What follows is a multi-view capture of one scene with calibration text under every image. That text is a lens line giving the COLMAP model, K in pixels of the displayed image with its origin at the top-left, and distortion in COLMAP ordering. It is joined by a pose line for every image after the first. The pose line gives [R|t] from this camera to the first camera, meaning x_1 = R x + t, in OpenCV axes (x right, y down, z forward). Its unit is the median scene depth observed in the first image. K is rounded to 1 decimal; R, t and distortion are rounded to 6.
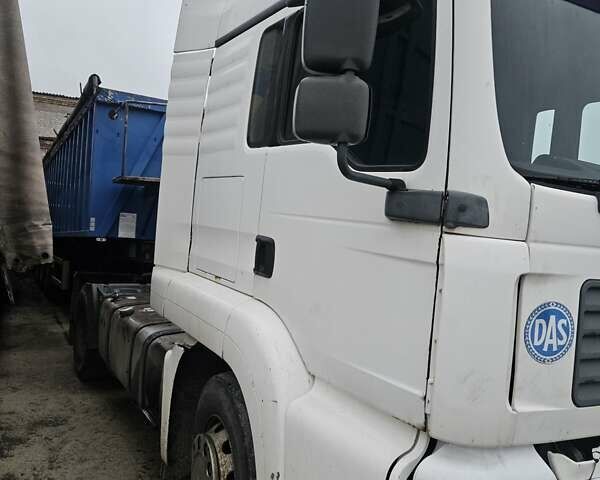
lens RADIAL K [[540.2, 0, 298.0], [0, 540.2, 248.9], [0, 0, 1]] dist [0.090200, -0.095214]
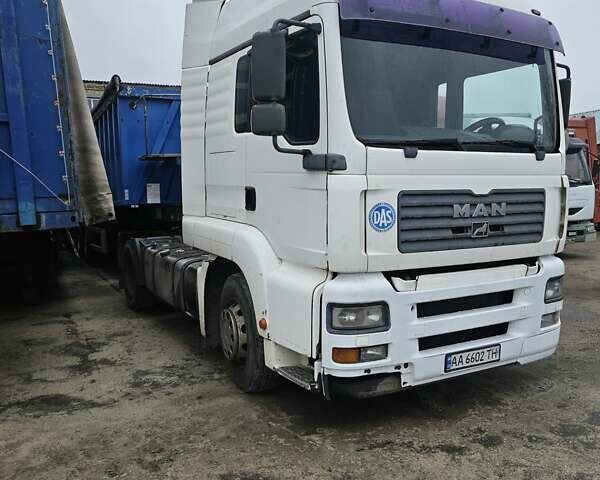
lens RADIAL K [[540.2, 0, 298.0], [0, 540.2, 248.9], [0, 0, 1]] dist [0.090200, -0.095214]
pose [[0.996044, -0.084635, -0.027067, 0.103989], [0.086380, 0.993685, 0.071614, 0.054495], [0.020835, -0.073669, 0.997065, -0.615395]]
